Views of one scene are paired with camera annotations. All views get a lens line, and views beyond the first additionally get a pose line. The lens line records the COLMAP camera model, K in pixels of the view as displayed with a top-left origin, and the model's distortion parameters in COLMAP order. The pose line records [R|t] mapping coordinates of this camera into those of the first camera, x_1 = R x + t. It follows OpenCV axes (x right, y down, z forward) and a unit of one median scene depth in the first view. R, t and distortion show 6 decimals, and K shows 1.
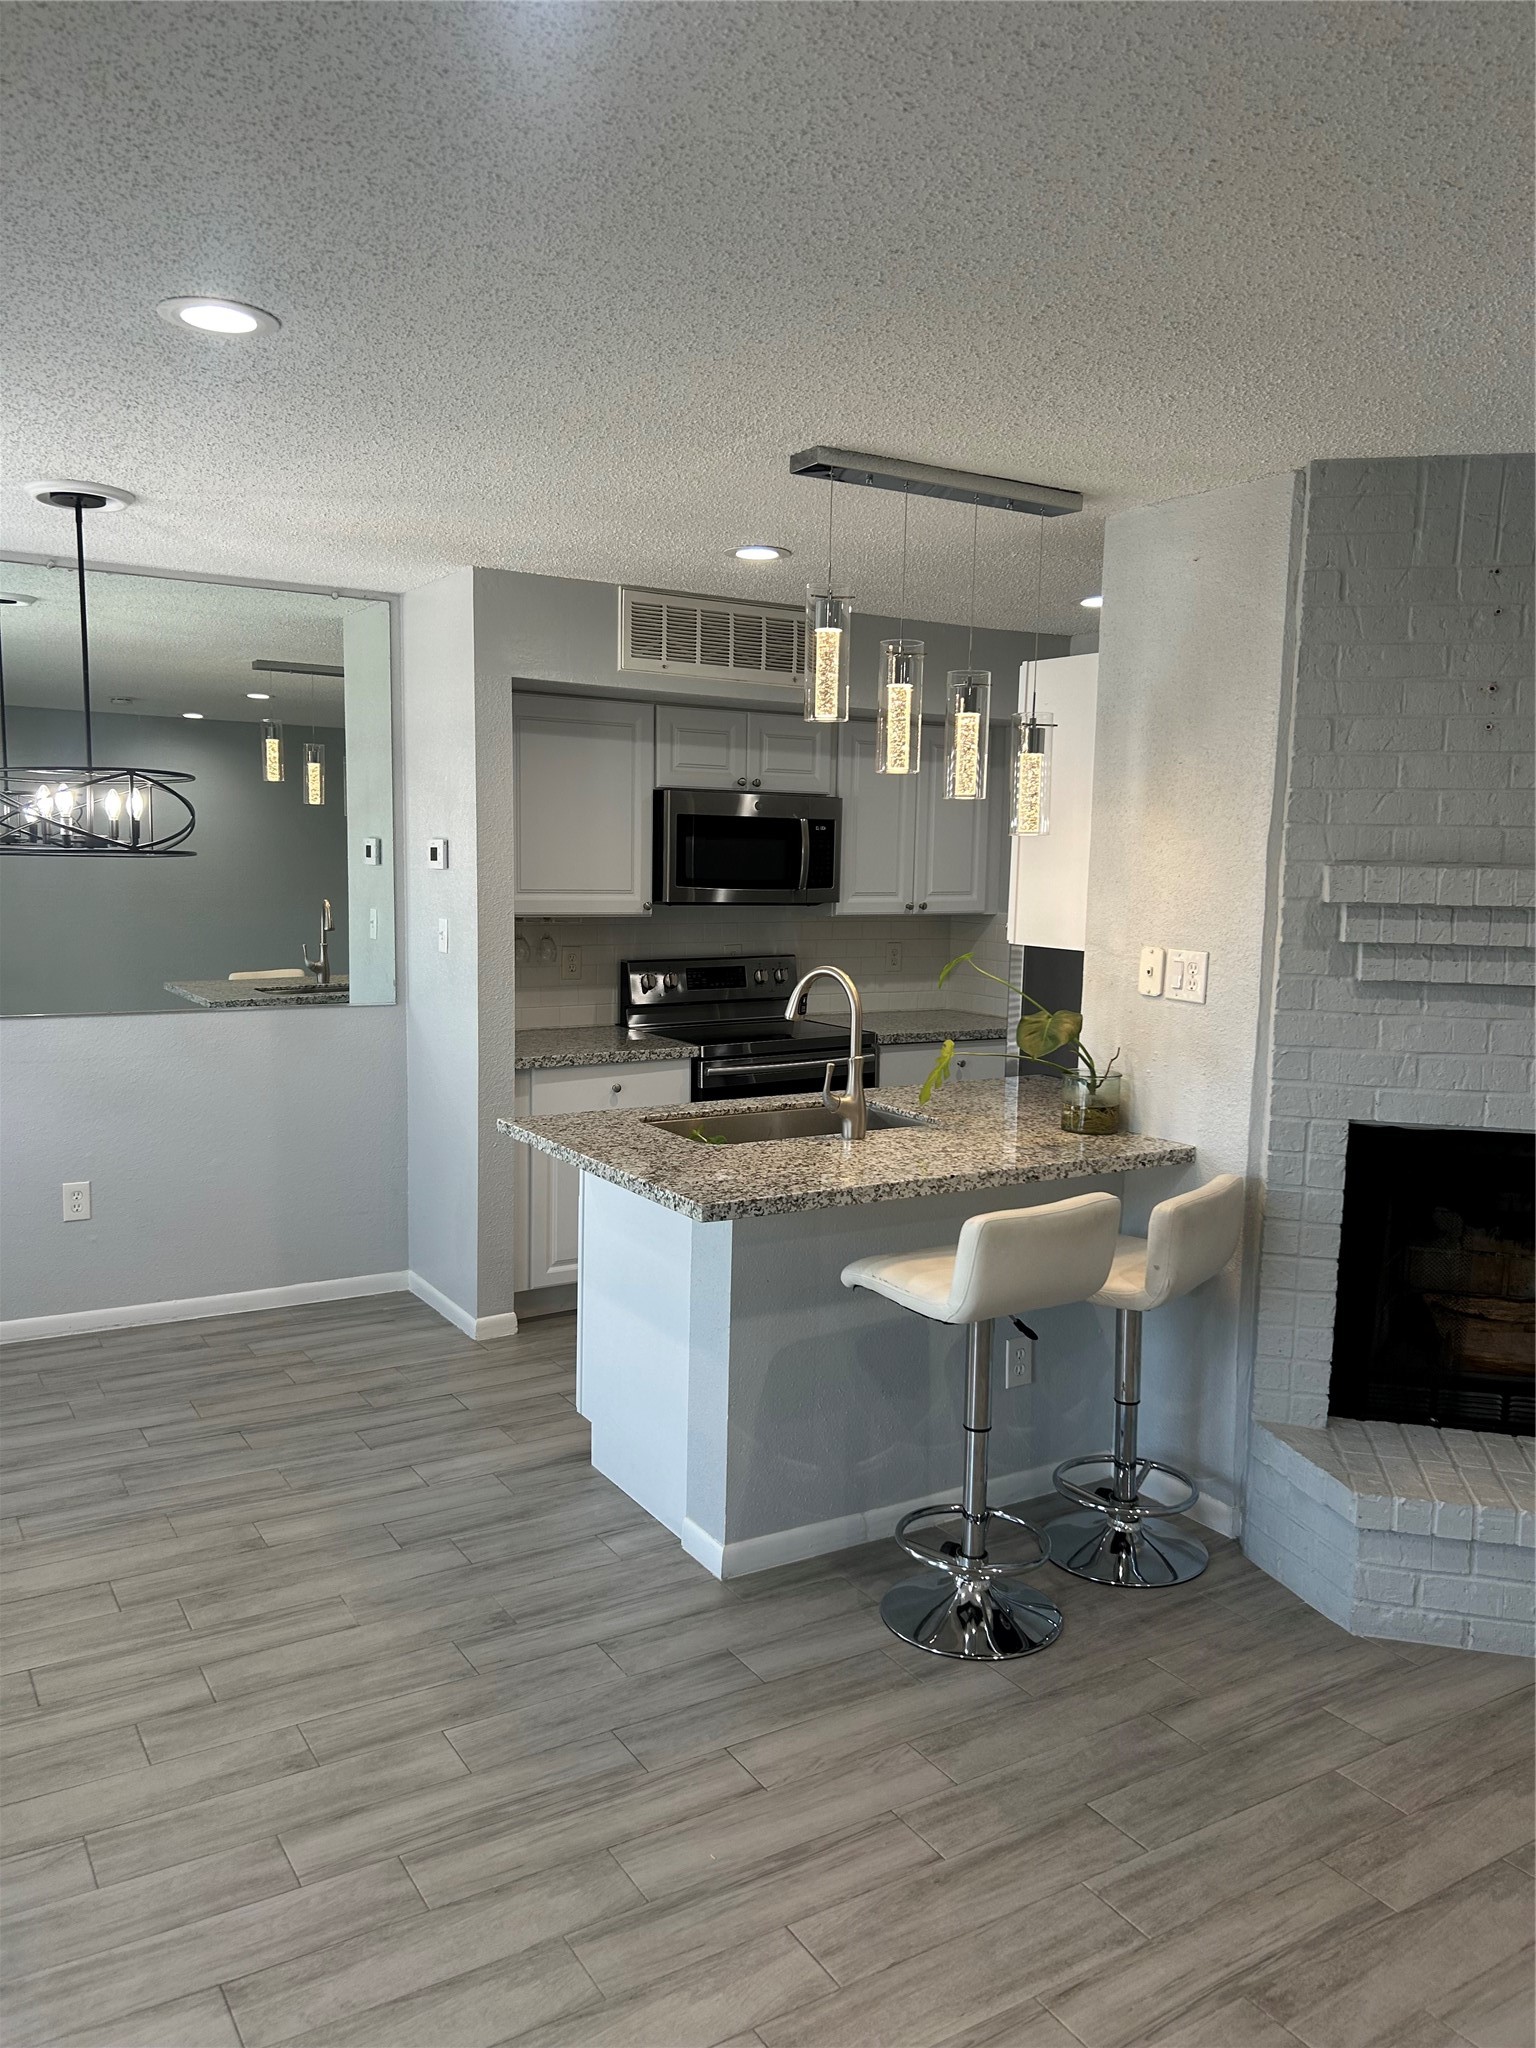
lens RADIAL K [[1532.2, 0, 777.2], [0, 1532.2, 1045.8], [0, 0, 1]] dist [0.058970, -0.055295]
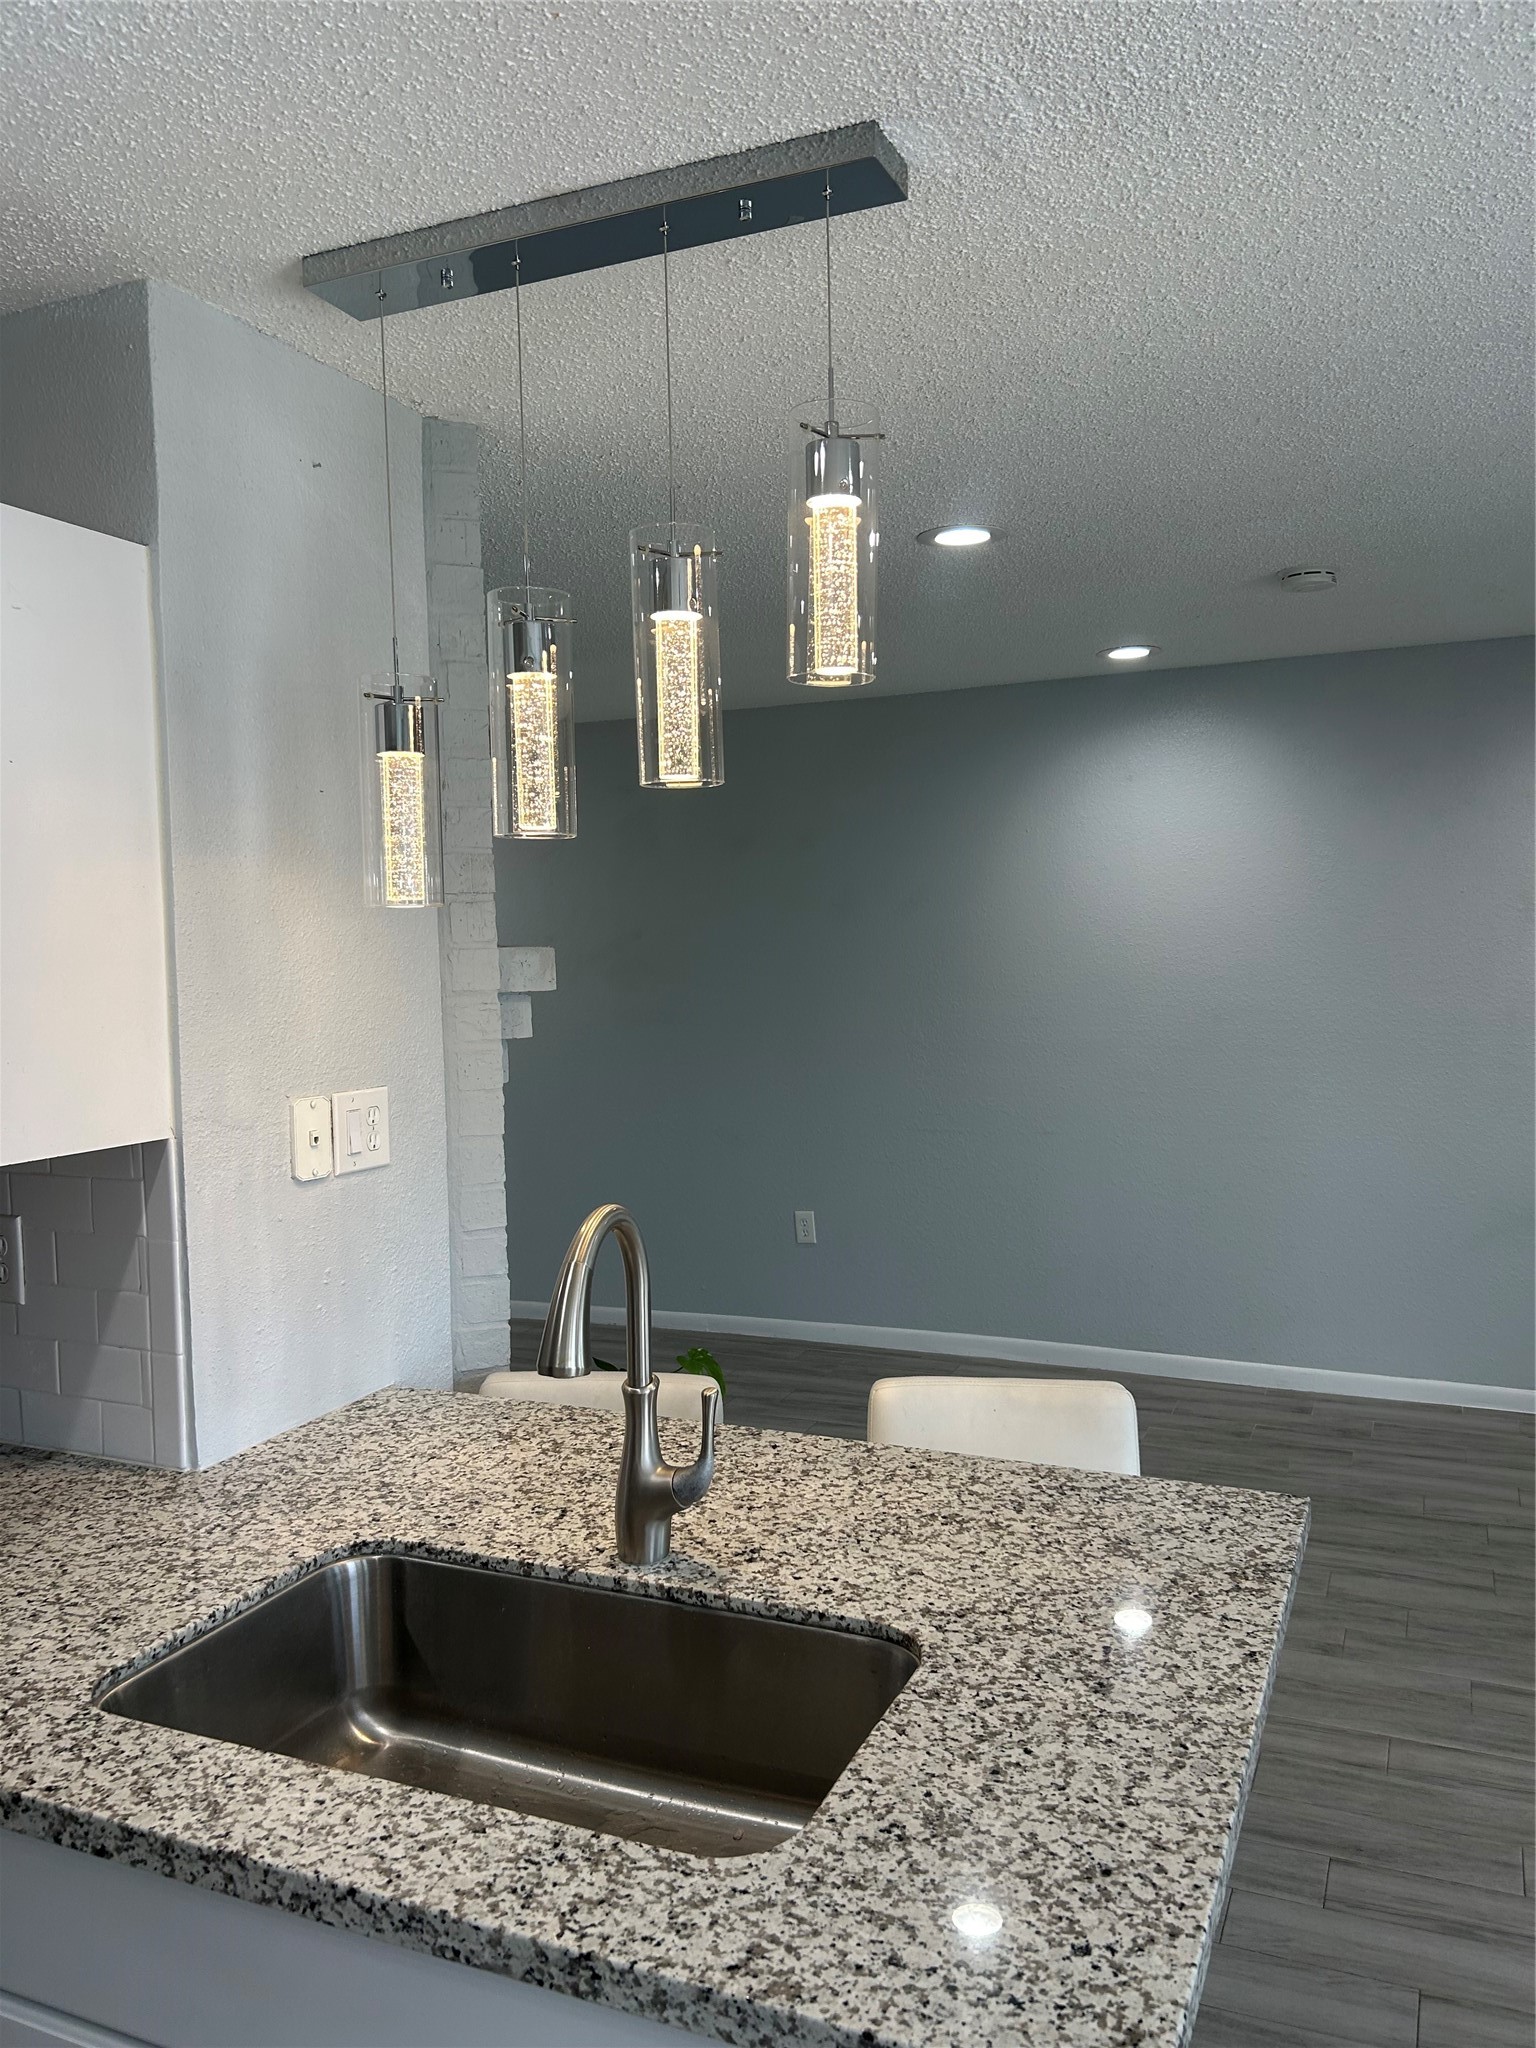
lens RADIAL K [[1532.2, 0, 777.2], [0, 1532.2, 1045.8], [0, 0, 1]] dist [0.058970, -0.055295]
pose [[-0.576442, -0.068841, 0.814233, -0.379080], [0.109806, 0.980881, 0.160669, -0.177253], [-0.809727, 0.182024, -0.557862, 1.320573]]
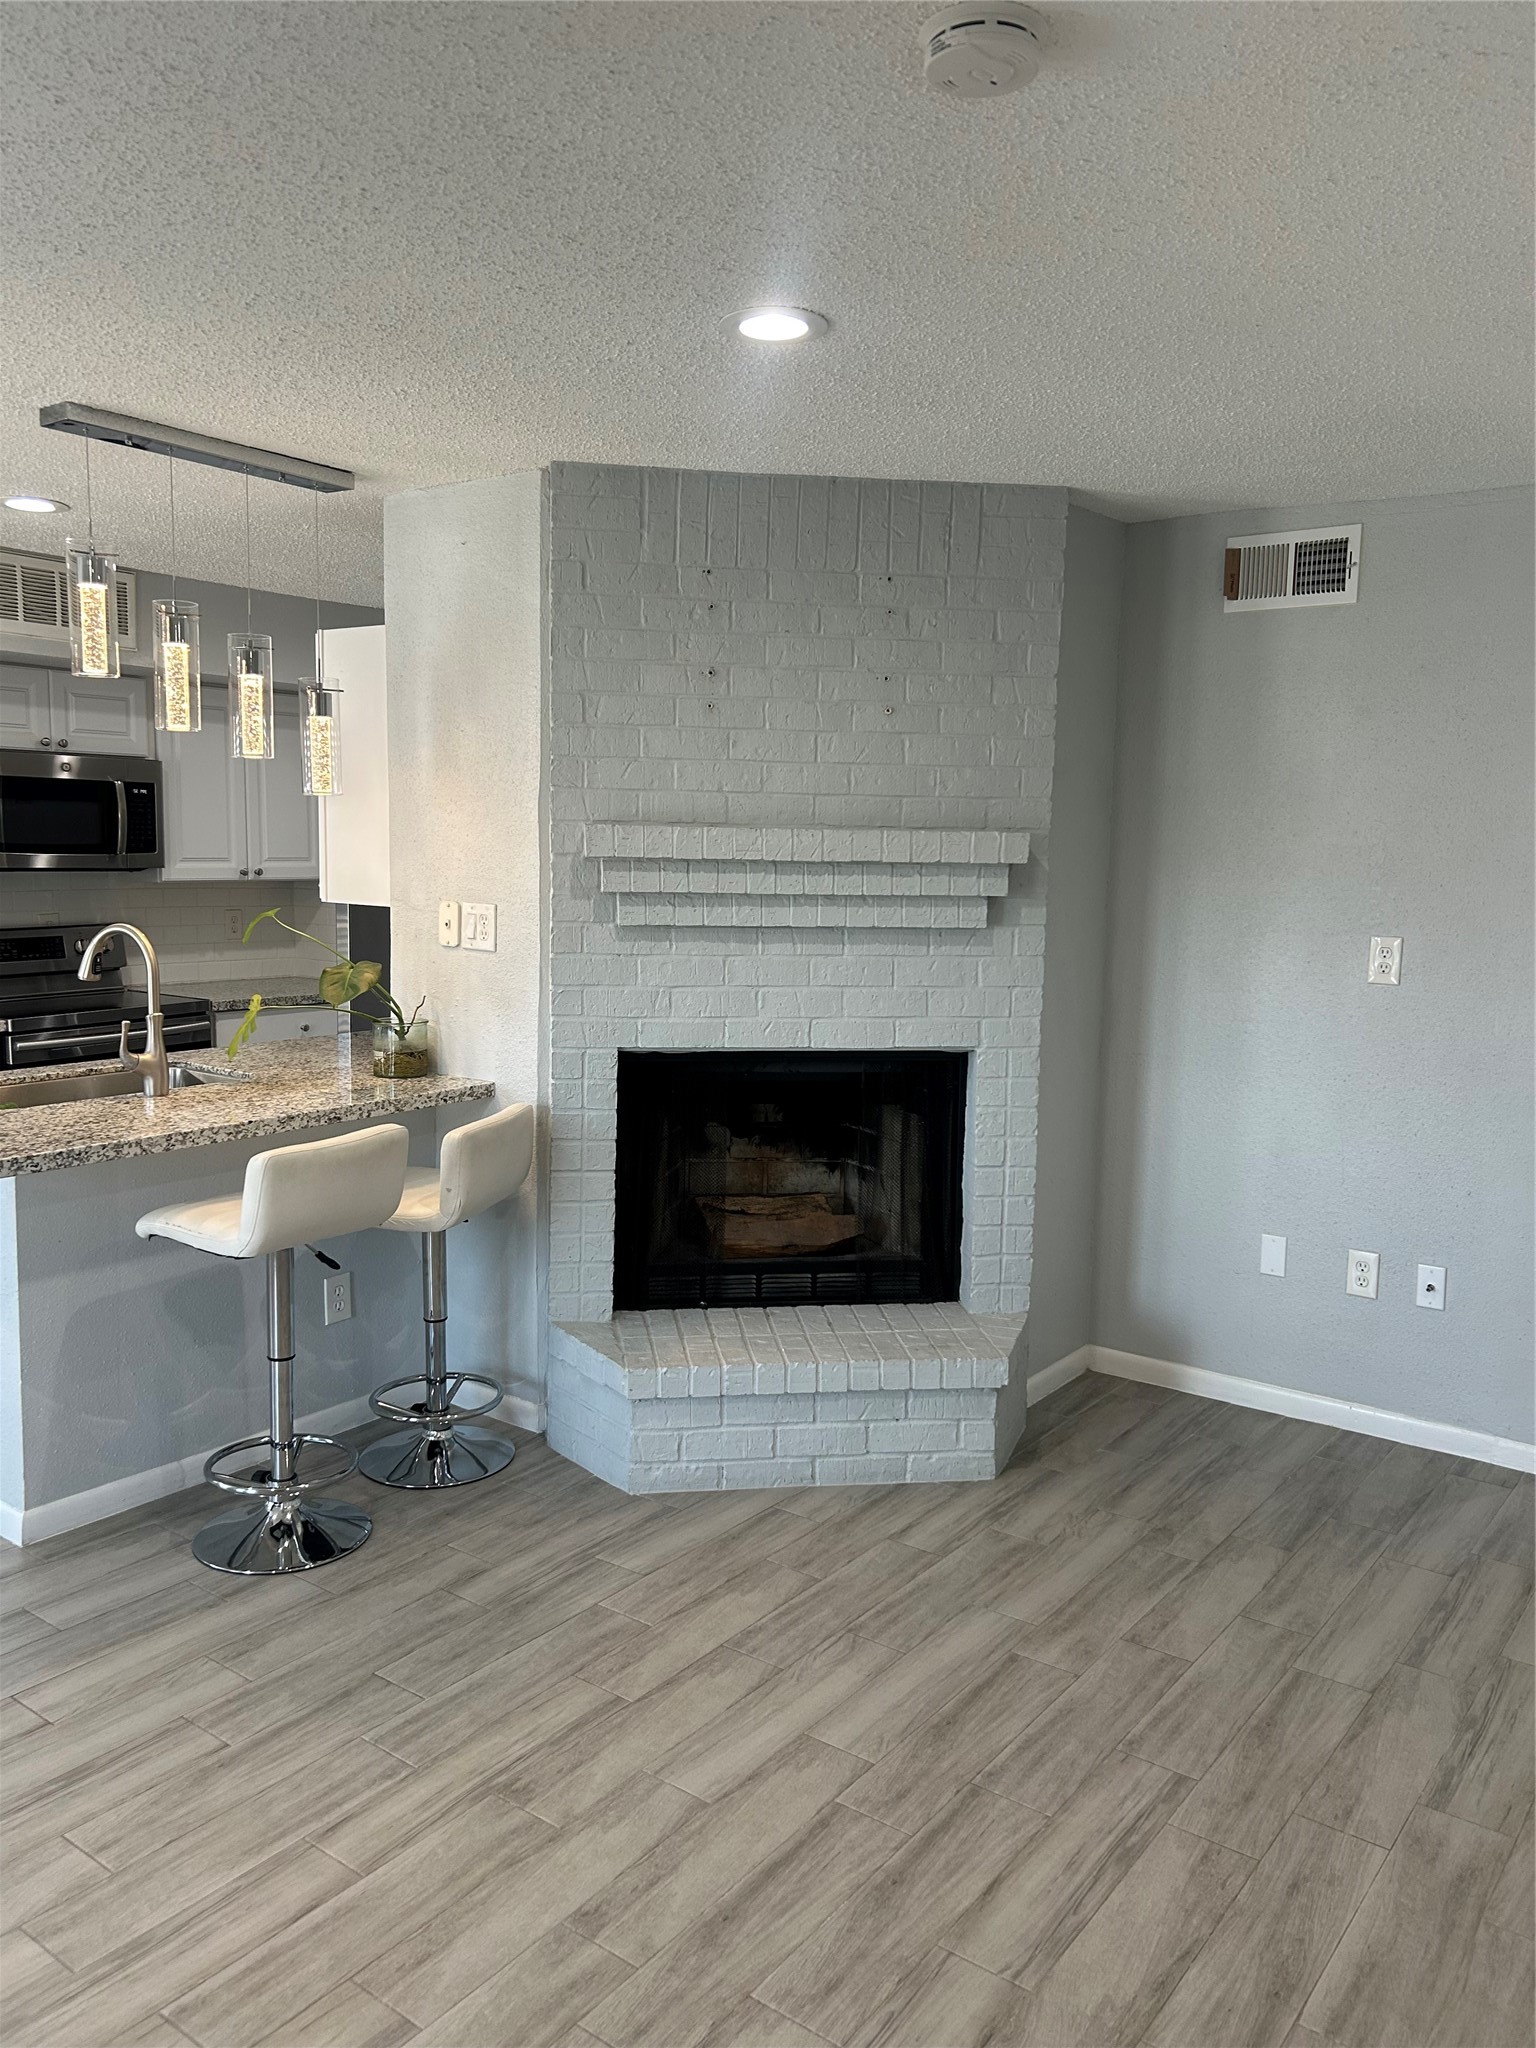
lens RADIAL K [[1527.8, 0, 758.4], [0, 1527.8, 1034.3], [0, 0, 1]] dist [0.037060, -0.043197]
pose [[0.932391, -0.047074, 0.358374, 0.064536], [0.044544, 0.998890, 0.015316, 0.024954], [-0.358697, 0.001683, 0.933453, -0.087556]]
